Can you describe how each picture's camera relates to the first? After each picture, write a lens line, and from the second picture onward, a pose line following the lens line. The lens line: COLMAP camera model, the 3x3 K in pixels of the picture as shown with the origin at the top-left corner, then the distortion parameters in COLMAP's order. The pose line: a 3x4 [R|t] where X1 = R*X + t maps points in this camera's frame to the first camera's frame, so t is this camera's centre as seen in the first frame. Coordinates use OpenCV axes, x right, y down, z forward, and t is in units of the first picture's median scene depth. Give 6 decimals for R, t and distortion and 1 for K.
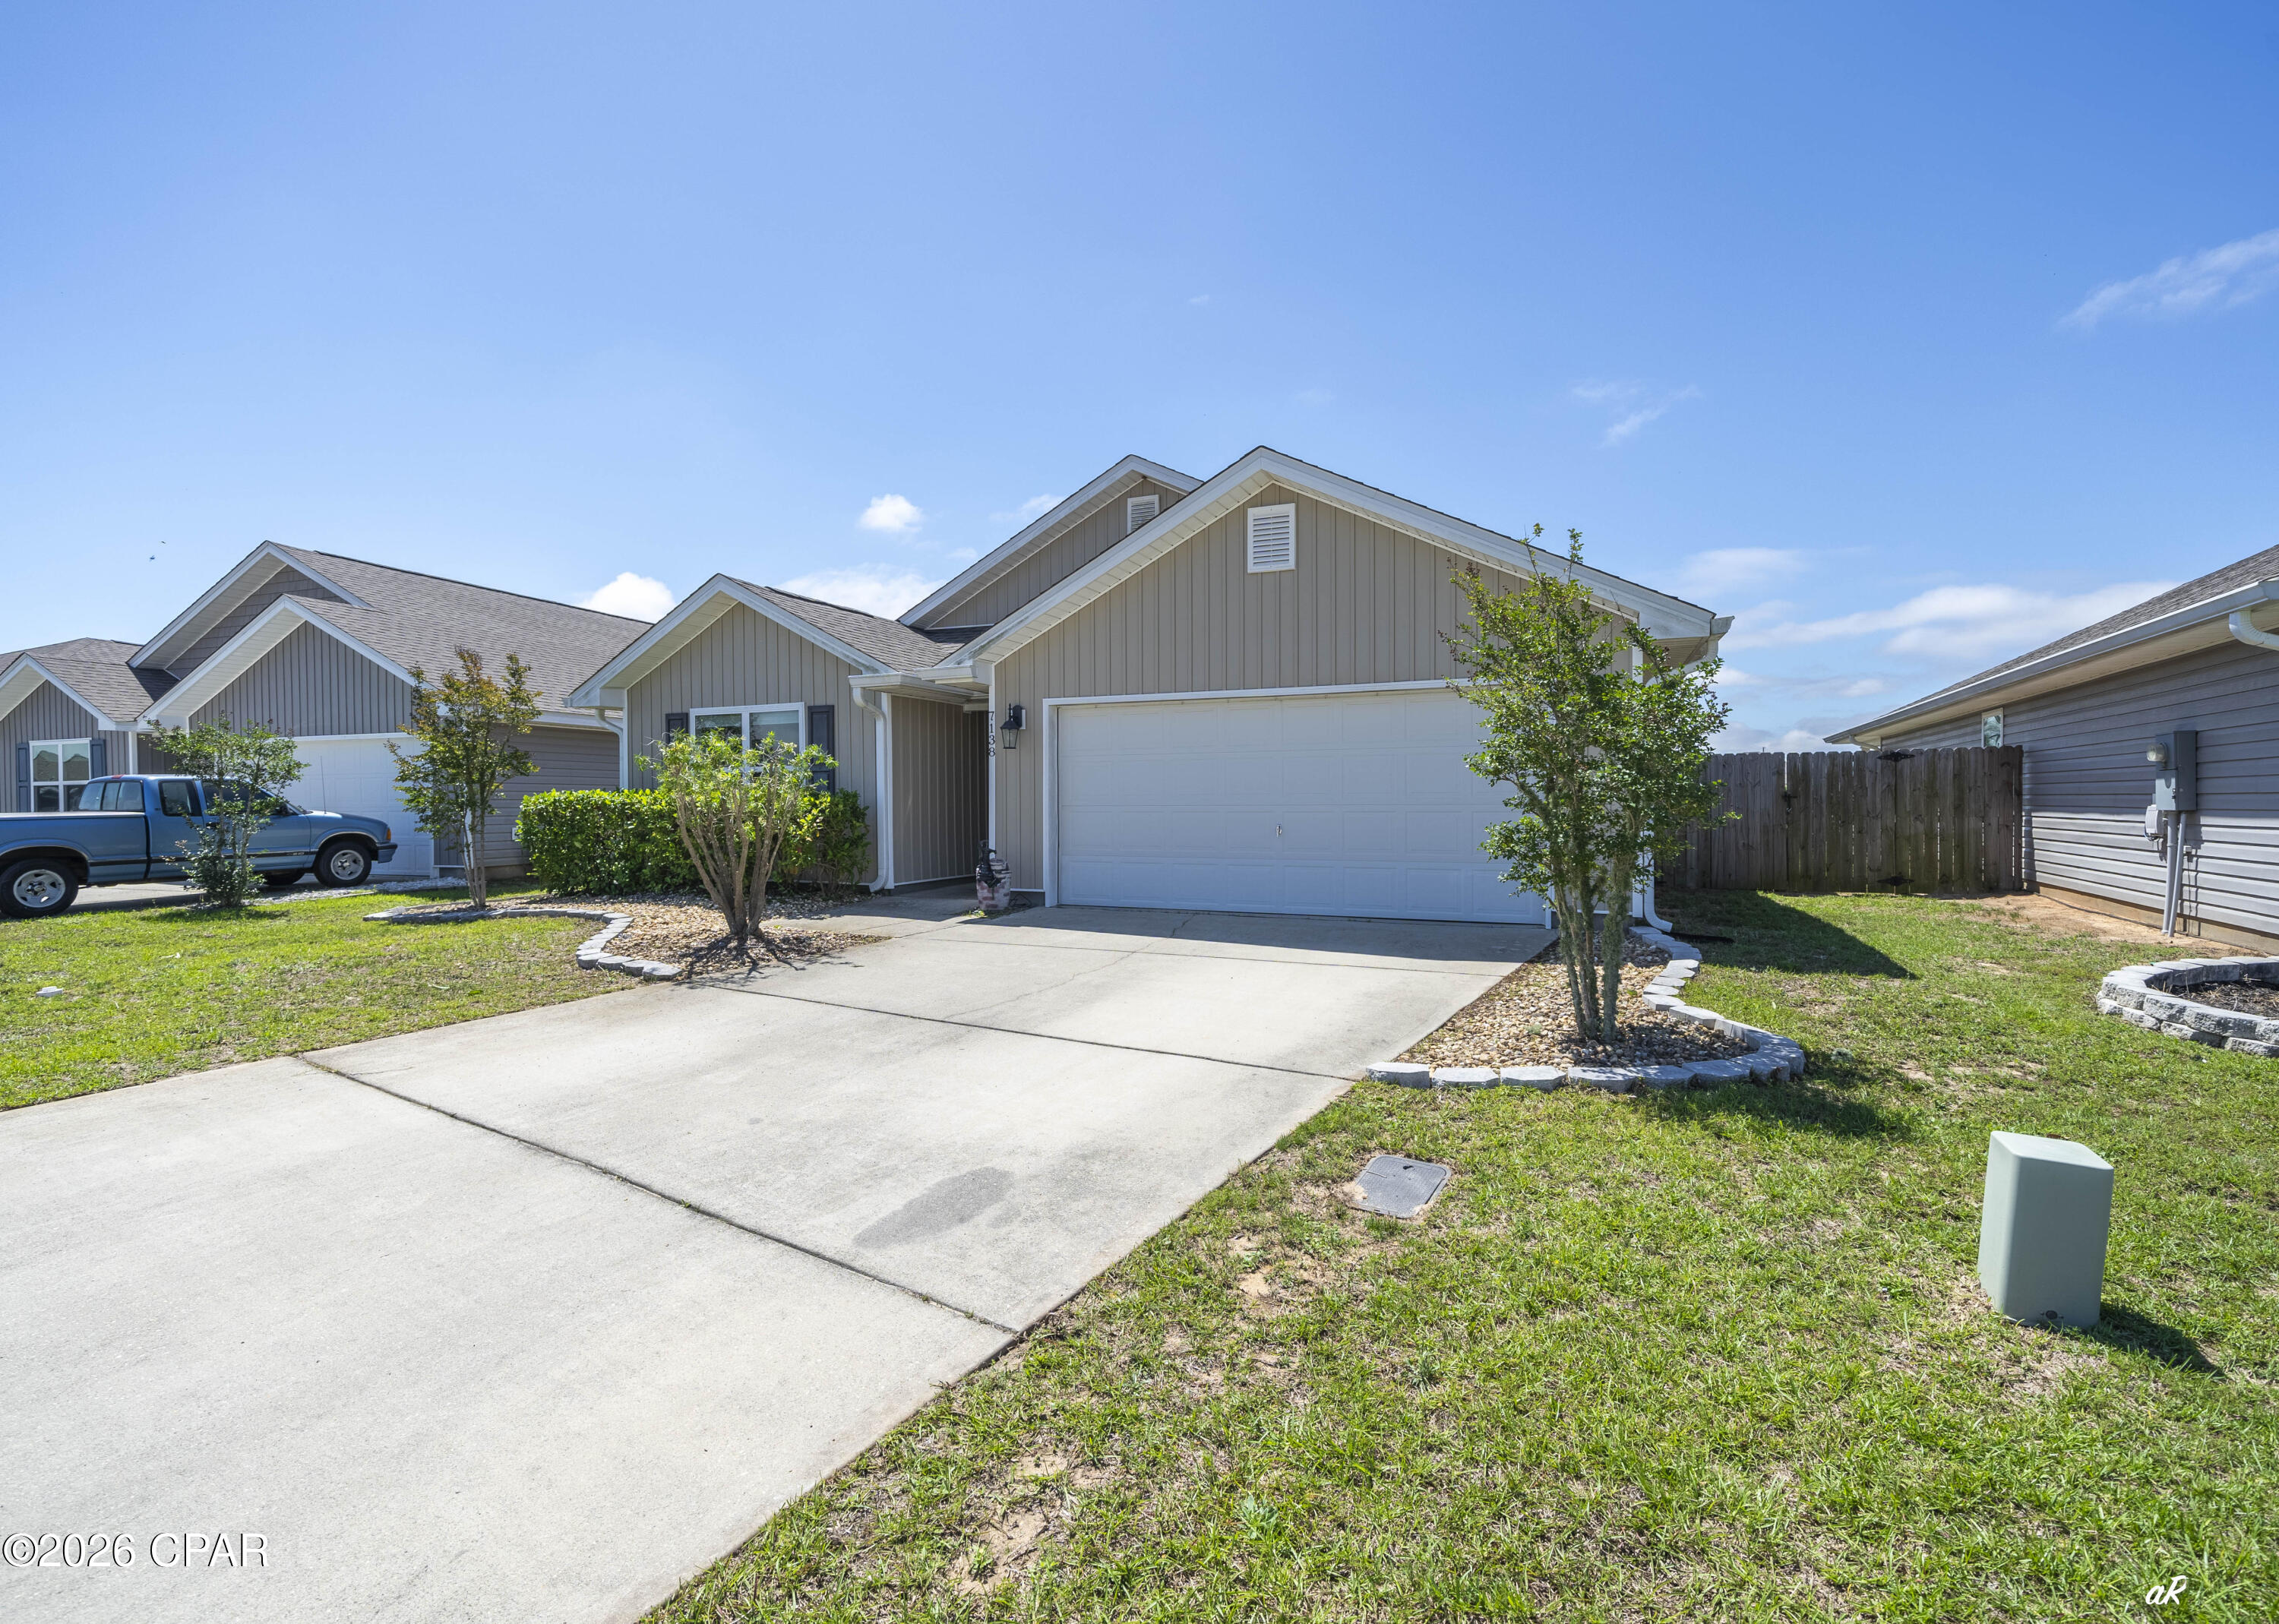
lens RADIAL K [[977.8, 0, 1141.8], [0, 977.8, 807.9], [0, 0, 1]] dist [-0.003421, 0.000143]
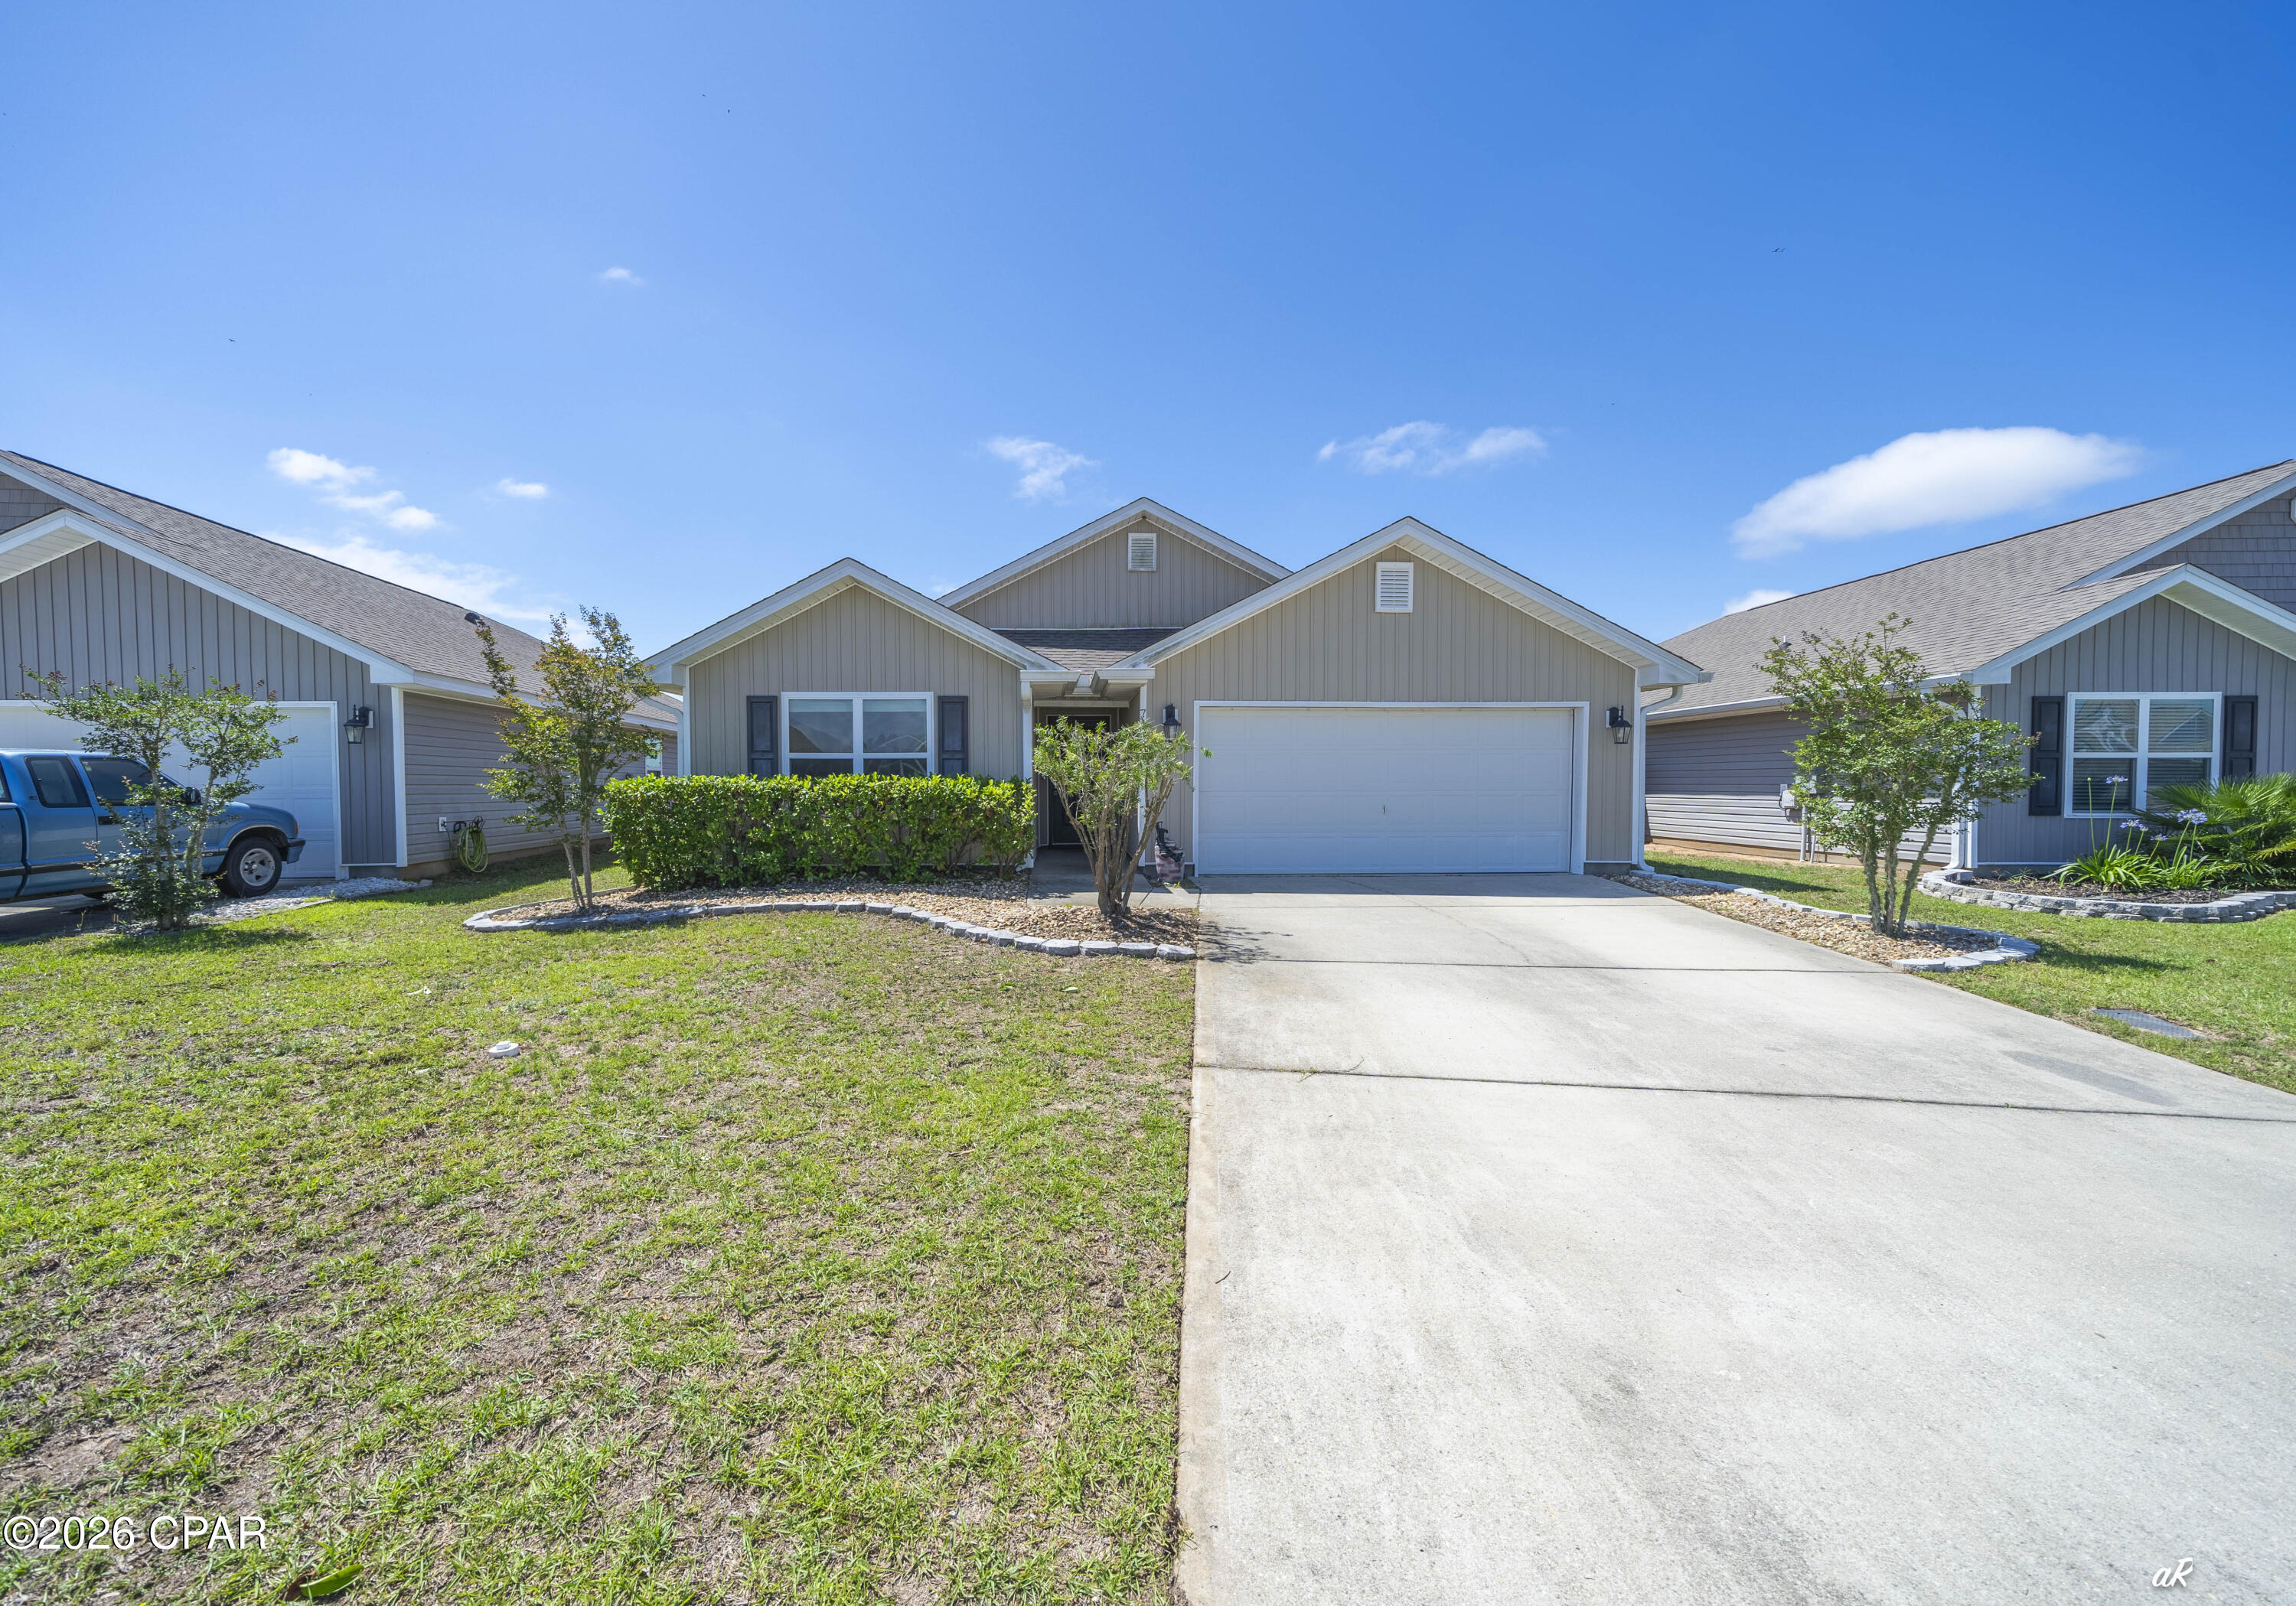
lens RADIAL K [[802.8, 0, 1067.6], [0, 802.8, 801.3], [0, 0, 1]] dist [-0.006590, 0.000157]
pose [[0.907847, -0.005999, 0.419258, -0.629549], [0.001638, 0.999941, 0.010761, -0.001001], [-0.419298, -0.009083, 0.907803, 0.181632]]
